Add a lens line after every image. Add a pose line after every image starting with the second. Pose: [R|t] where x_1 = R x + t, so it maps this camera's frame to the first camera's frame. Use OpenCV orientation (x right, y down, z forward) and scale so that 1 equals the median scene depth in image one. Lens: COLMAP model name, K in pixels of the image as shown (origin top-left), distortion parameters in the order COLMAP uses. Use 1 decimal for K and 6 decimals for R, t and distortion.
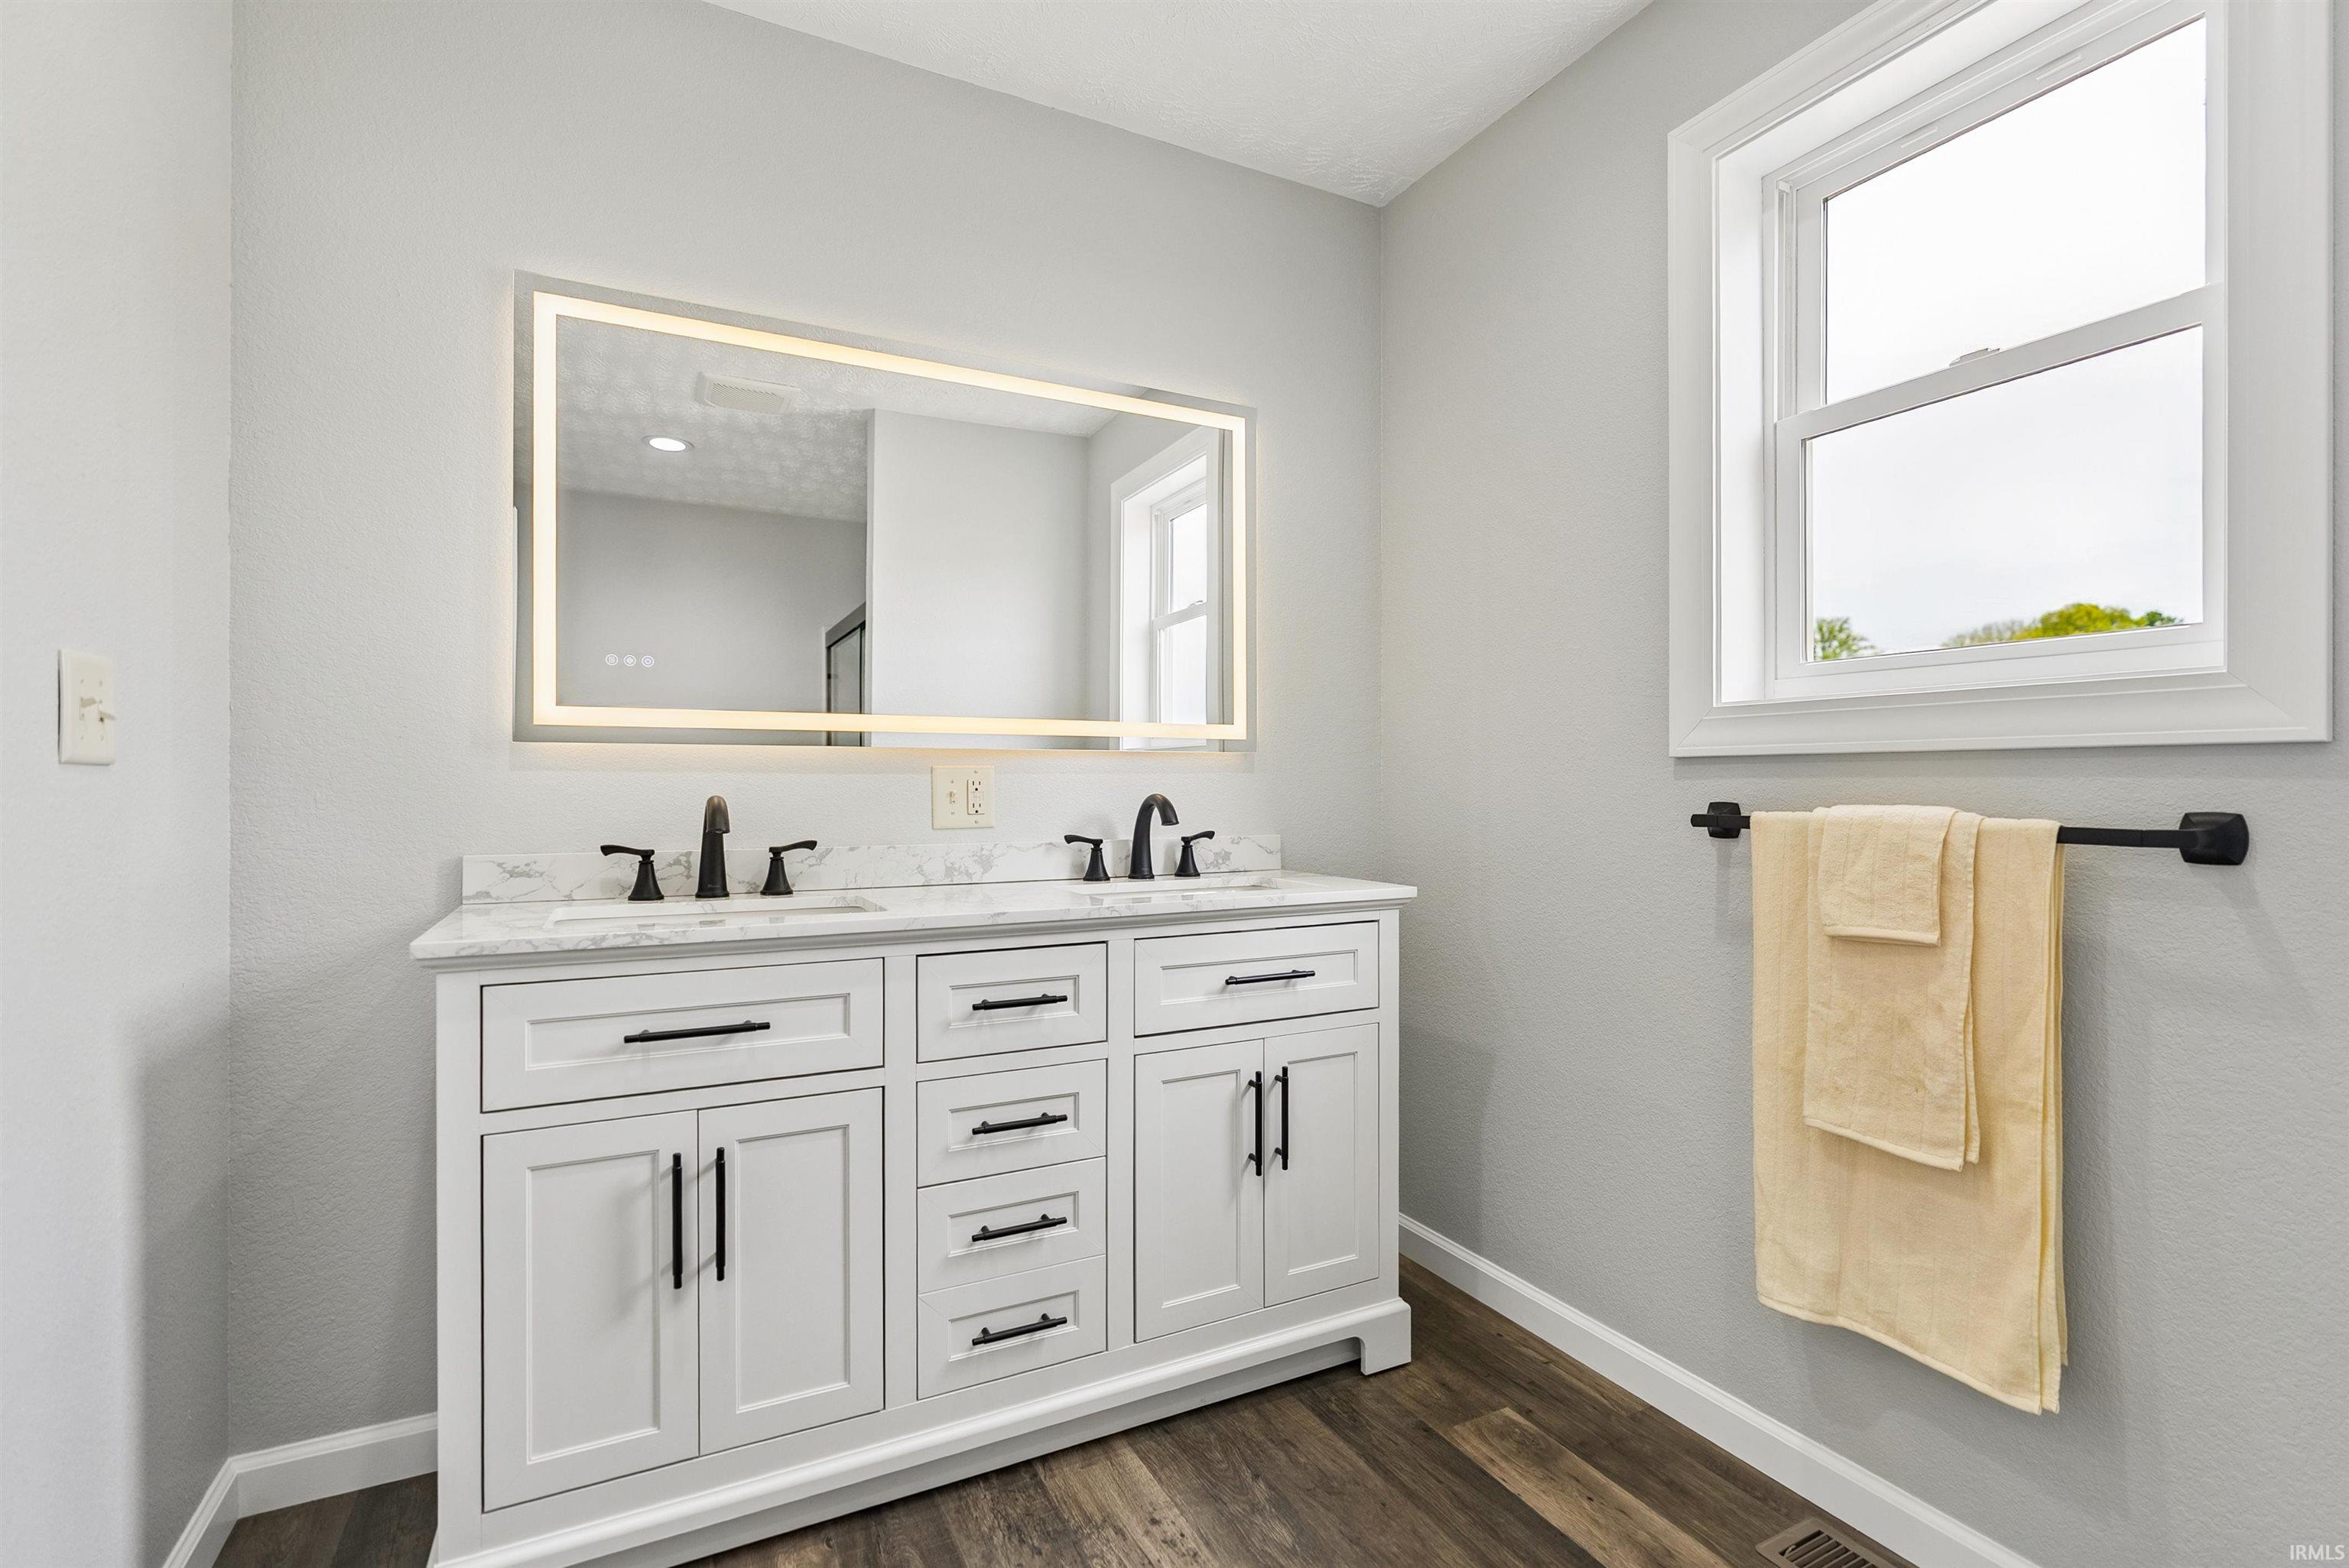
lens RADIAL K [[1071.4, 0, 1176.3], [0, 1071.4, 787.6], [0, 0, 1]] dist [-0.003608, 0.000871]
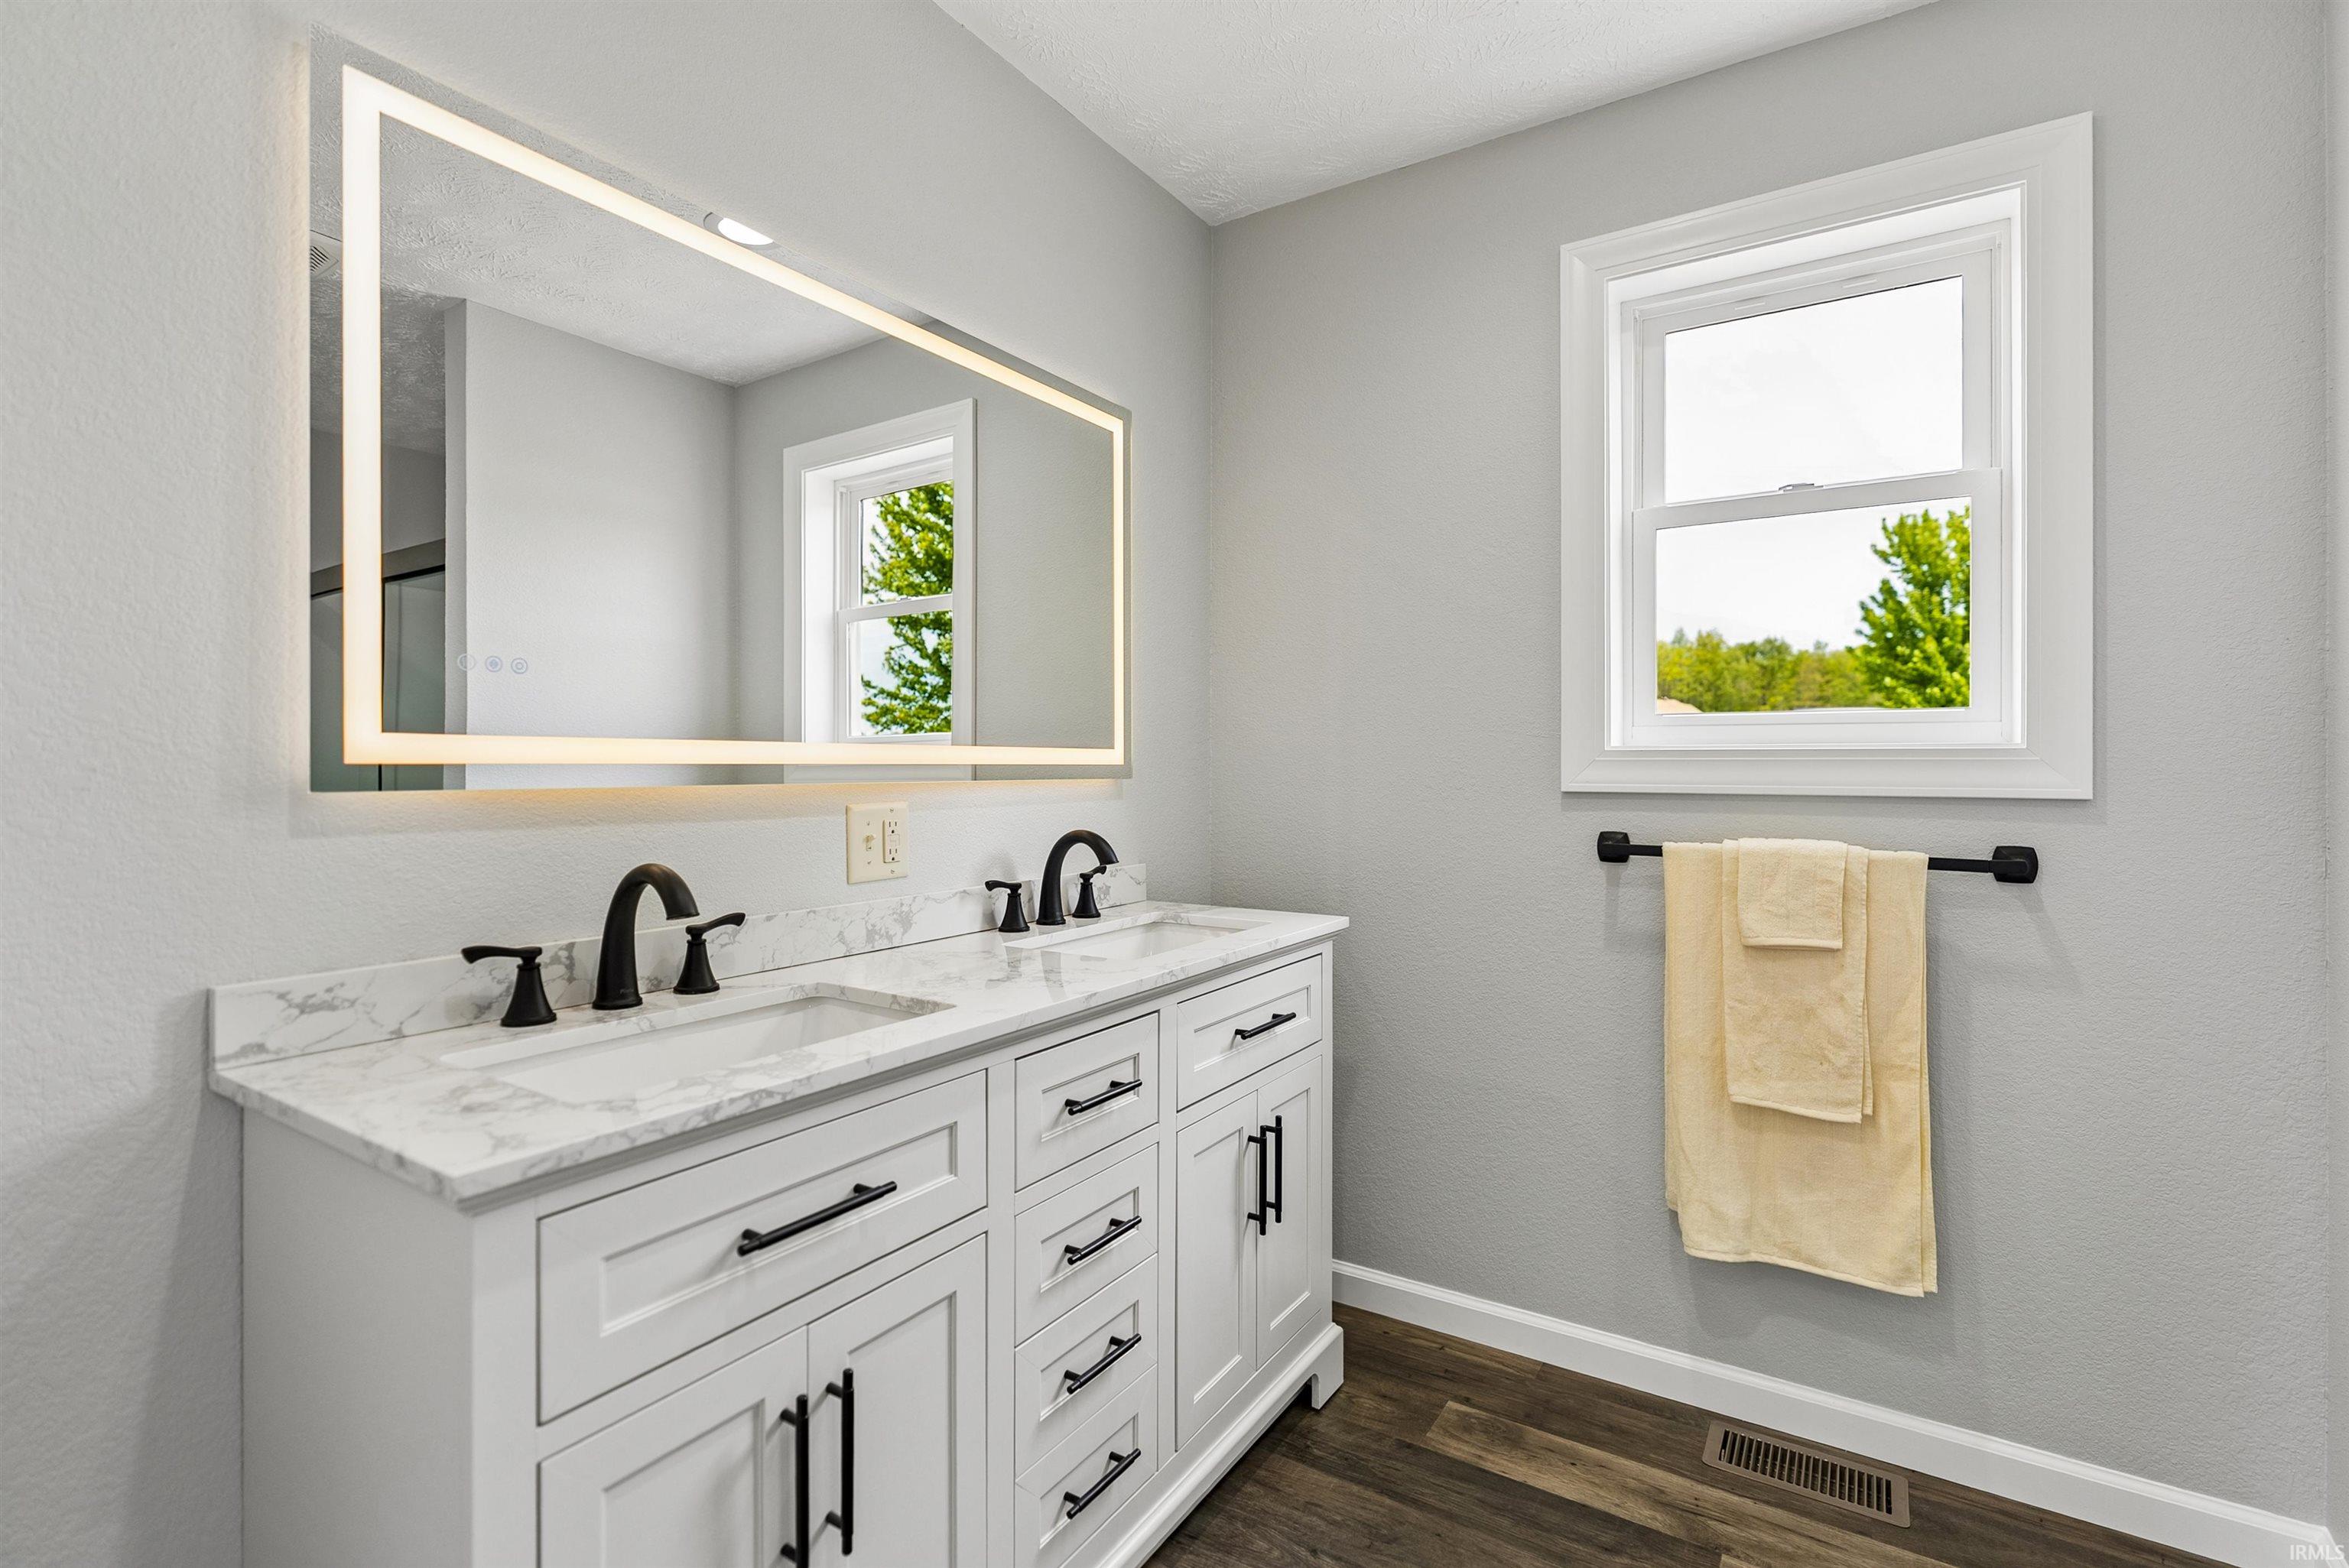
lens RADIAL K [[1076.1, 0, 1187.7], [0, 1076.1, 770.5], [0, 0, 1]] dist [-0.003484, -0.000488]
pose [[0.866231, -0.000523, 0.499644, -0.523403], [0.000467, 1.000000, 0.000238, -0.058568], [-0.499644, 0.000027, 0.866231, 0.232775]]
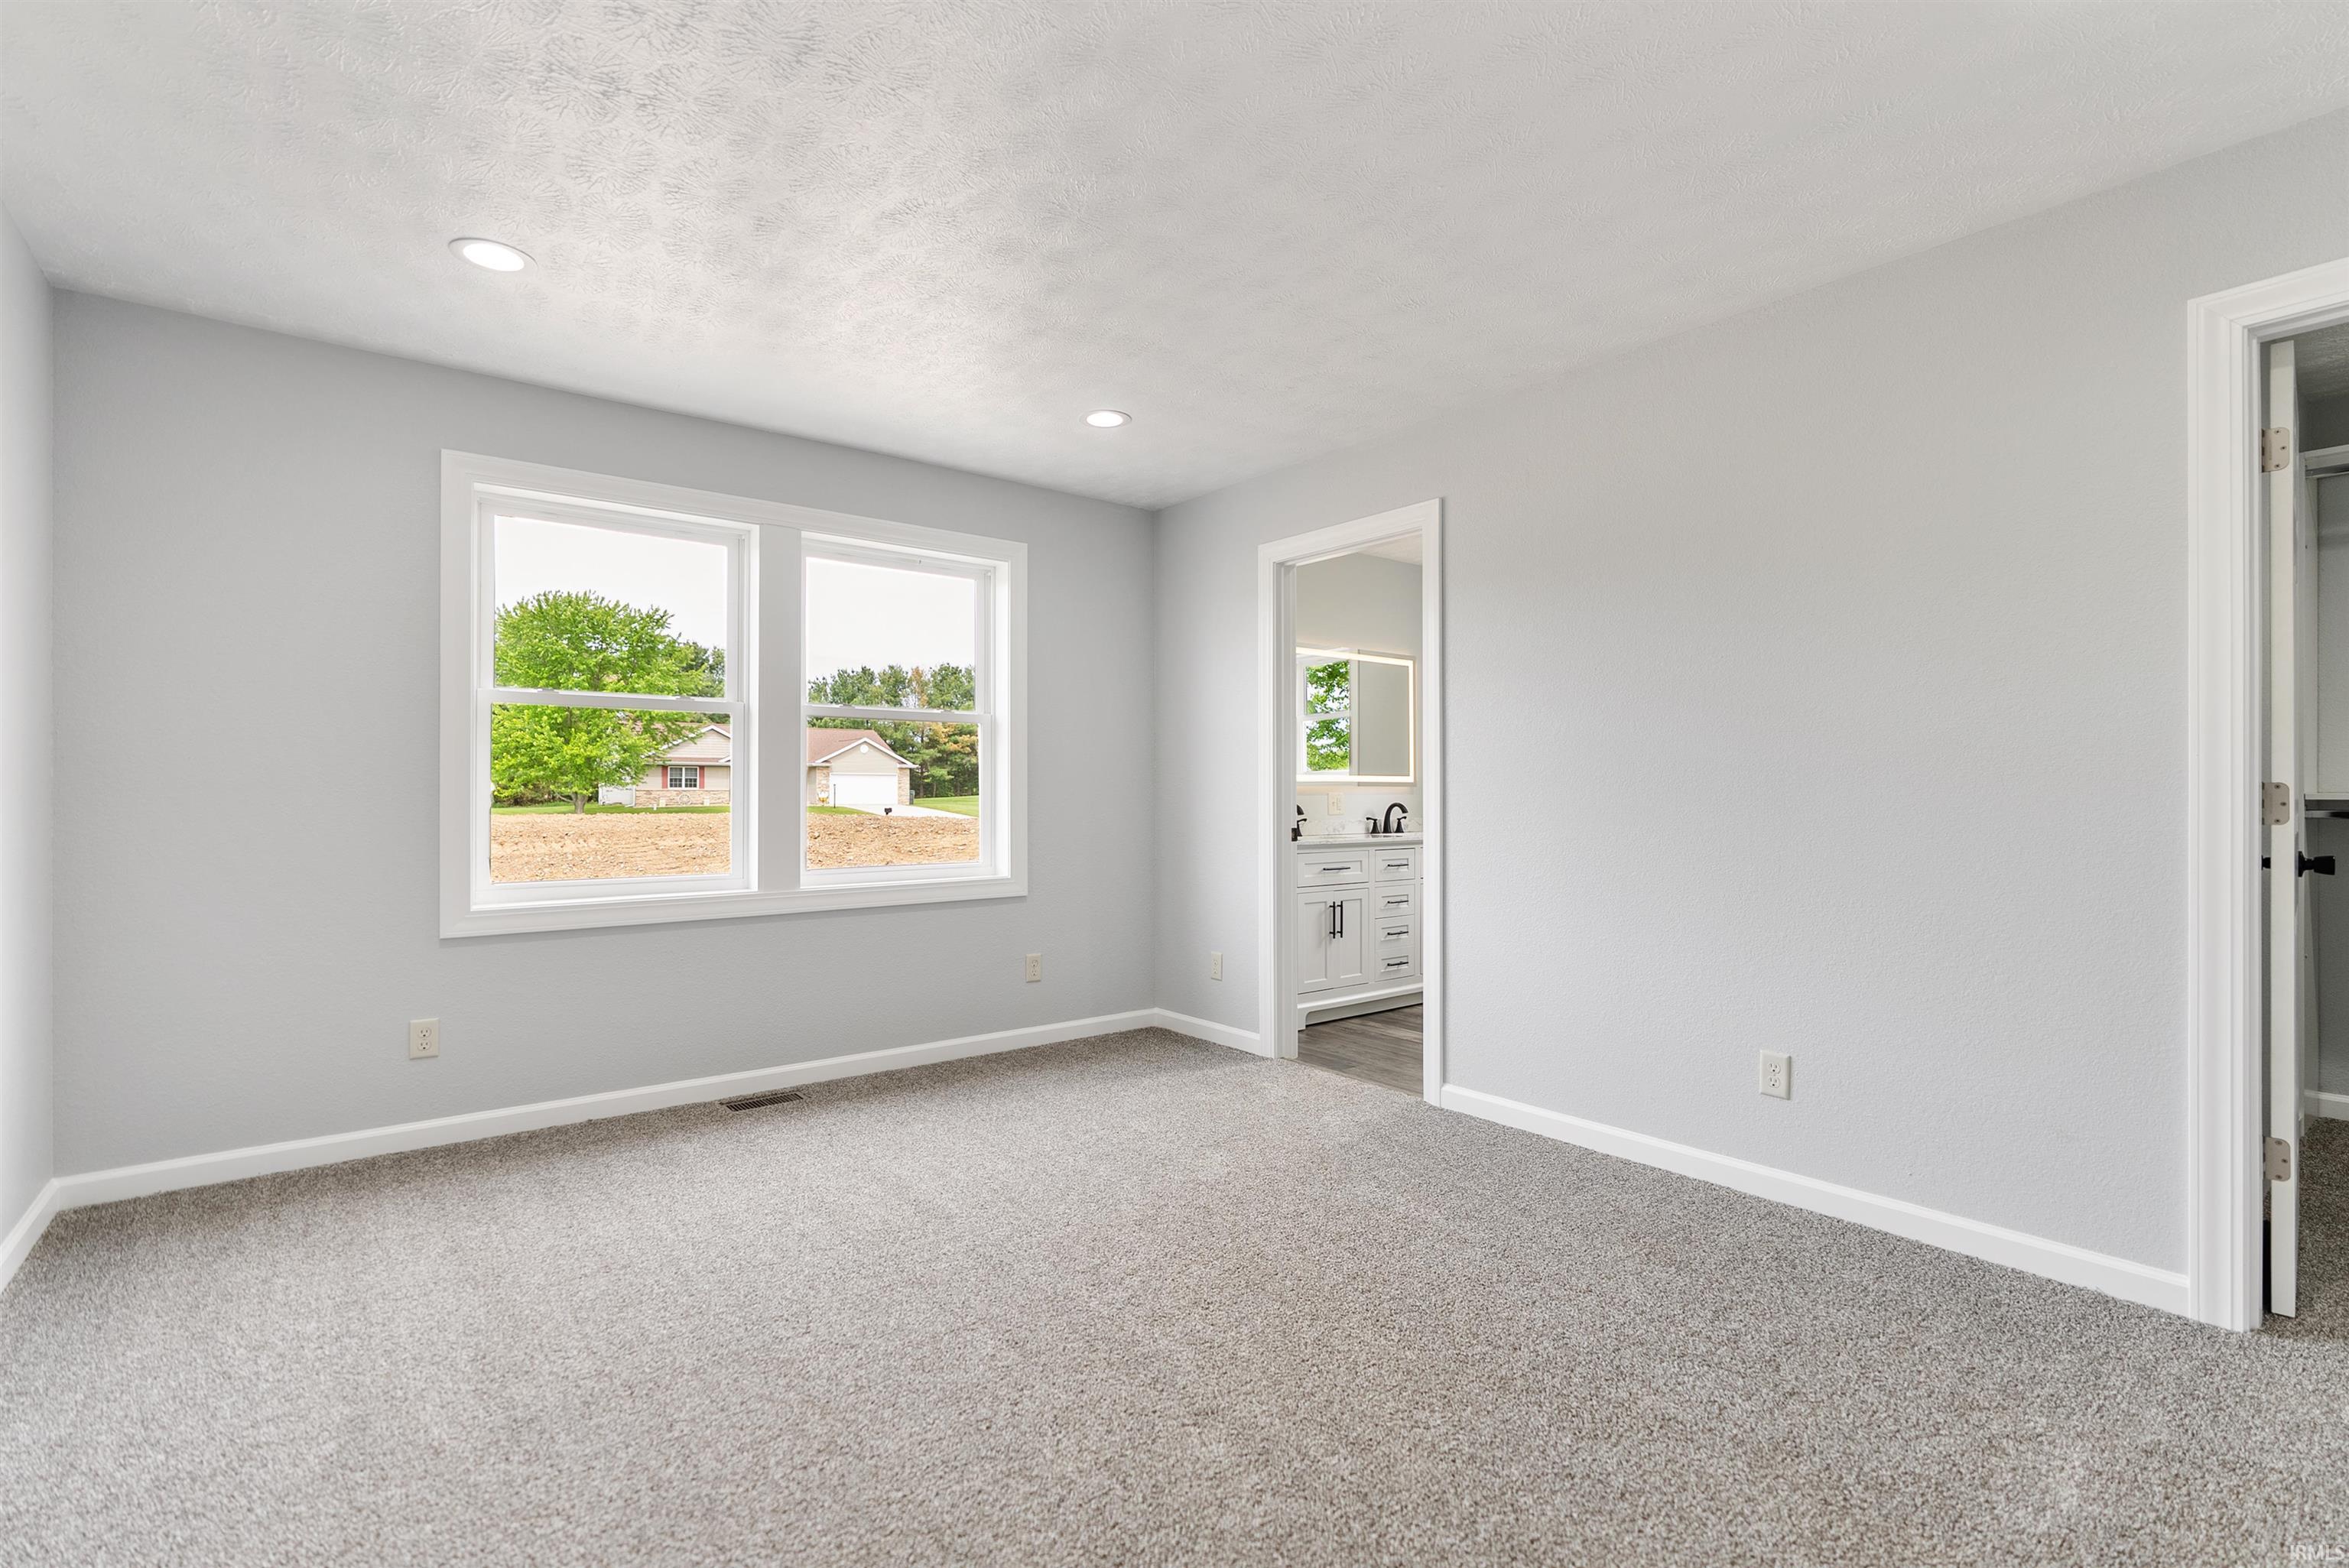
lens RADIAL K [[1071.4, 0, 1176.3], [0, 1071.4, 787.6], [0, 0, 1]] dist [-0.003608, 0.000871]
pose [[0.982338, 0.006035, 0.187019, -1.489546], [-0.006810, 0.999971, 0.003500, -0.053171], [-0.186993, -0.004711, 0.982350, -2.216275]]
